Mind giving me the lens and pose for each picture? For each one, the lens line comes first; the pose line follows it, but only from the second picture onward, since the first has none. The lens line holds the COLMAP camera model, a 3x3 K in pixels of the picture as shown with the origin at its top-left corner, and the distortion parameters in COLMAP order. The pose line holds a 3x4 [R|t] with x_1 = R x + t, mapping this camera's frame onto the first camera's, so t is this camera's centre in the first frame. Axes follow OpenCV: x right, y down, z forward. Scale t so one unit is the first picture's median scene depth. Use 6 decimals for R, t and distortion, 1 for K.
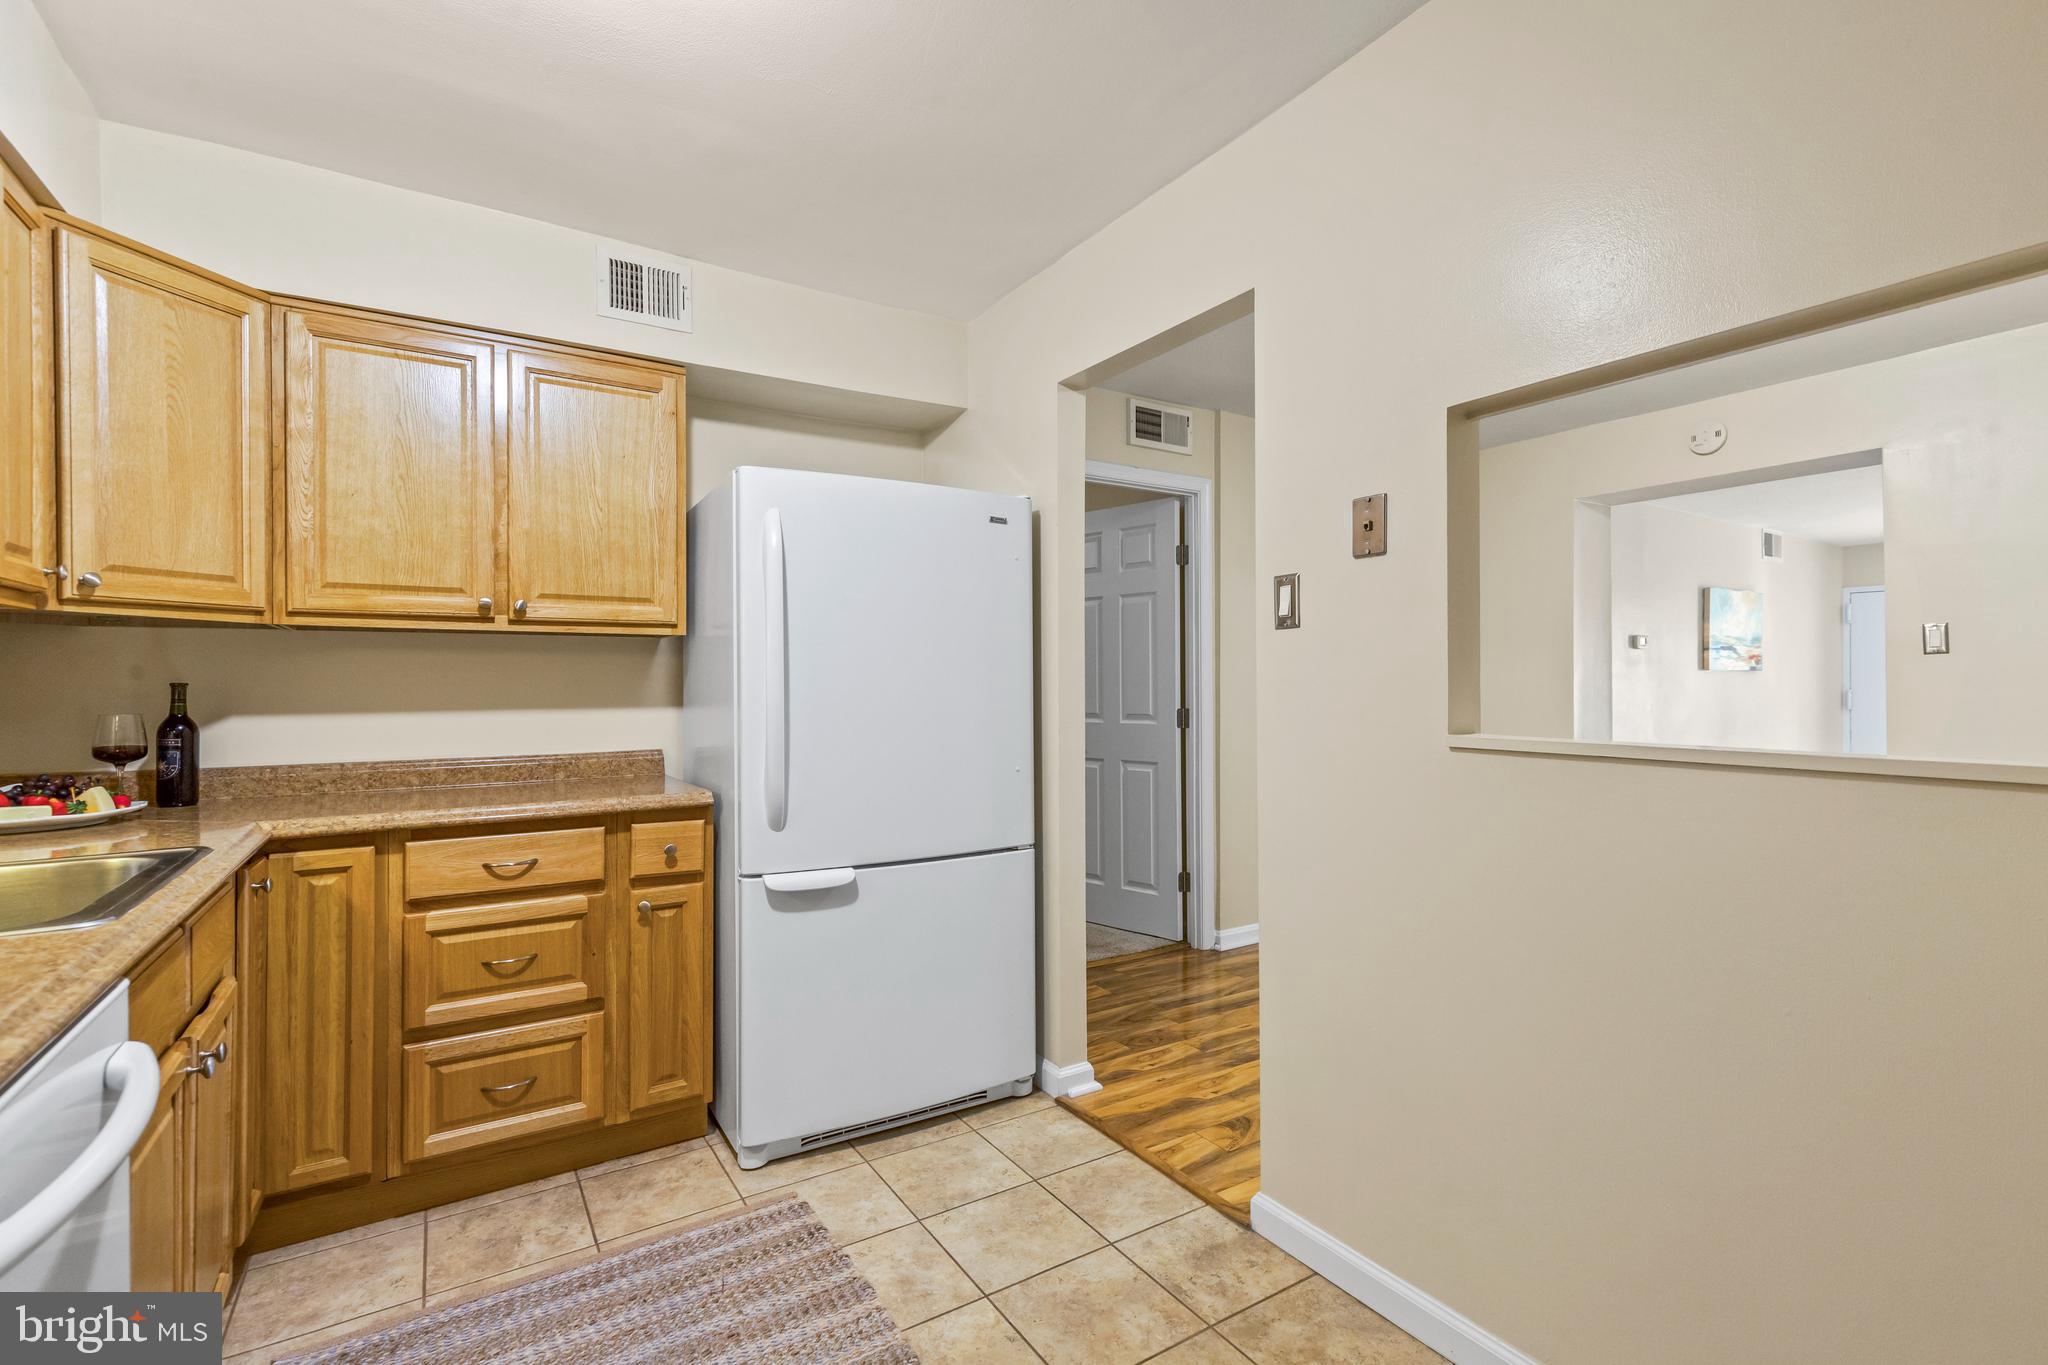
lens RADIAL K [[936.6, 0, 1049.3], [0, 936.6, 679.2], [0, 0, 1]] dist [0.003894, -0.000022]
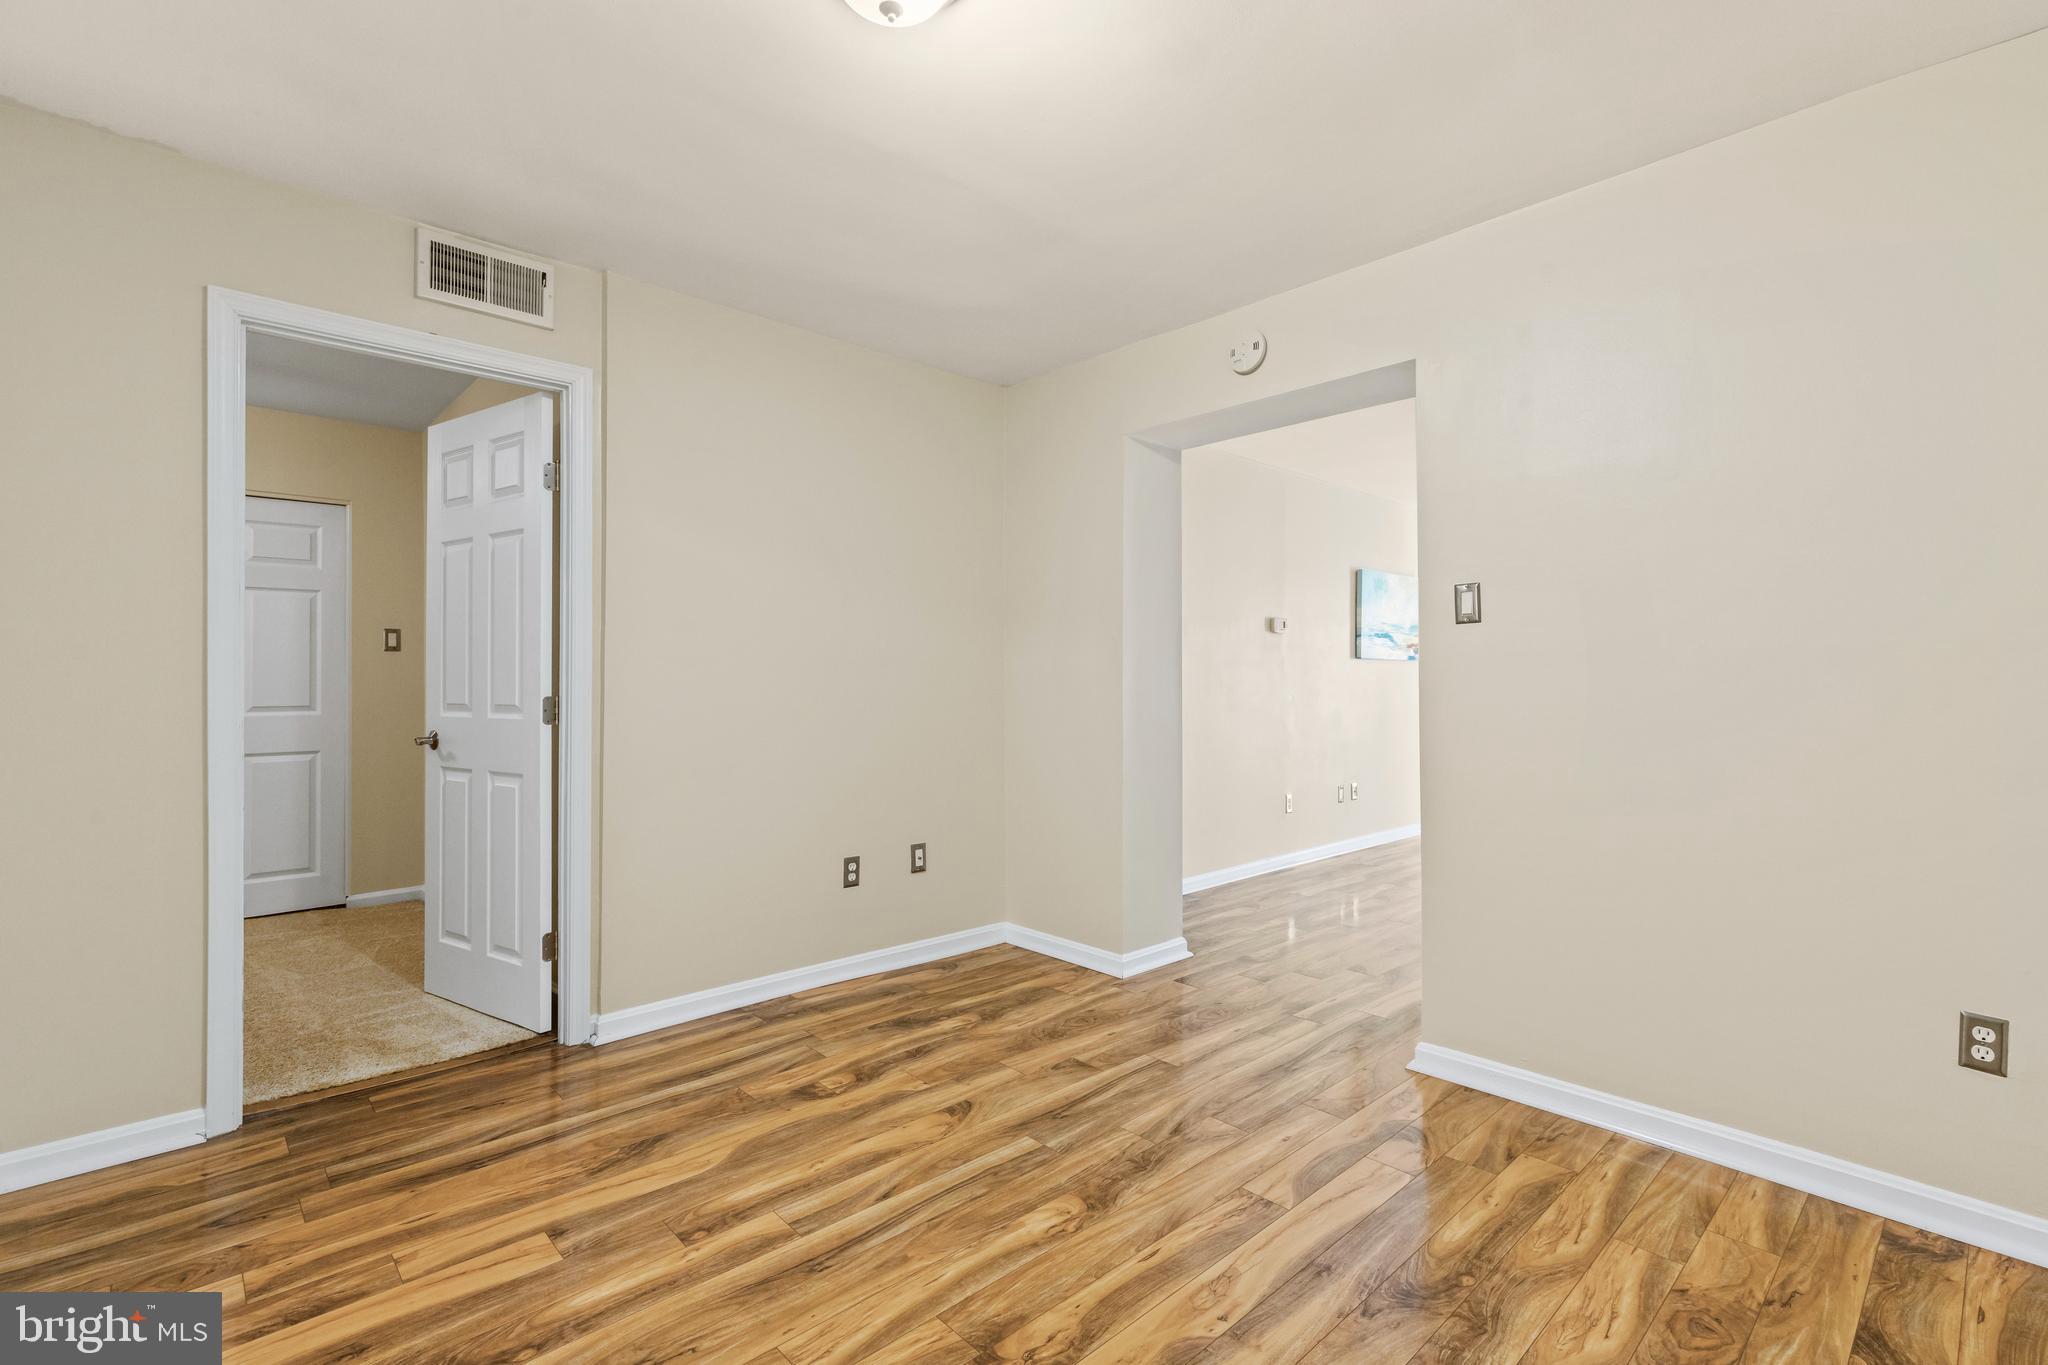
lens RADIAL K [[924.6, 0, 1053.7], [0, 924.6, 670.2], [0, 0, 1]] dist [0.004412, 0.000159]
pose [[0.983042, 0.006076, 0.183281, 0.681117], [-0.005088, 0.999970, -0.005860, 0.024501], [-0.183311, 0.004828, 0.983043, 0.456643]]
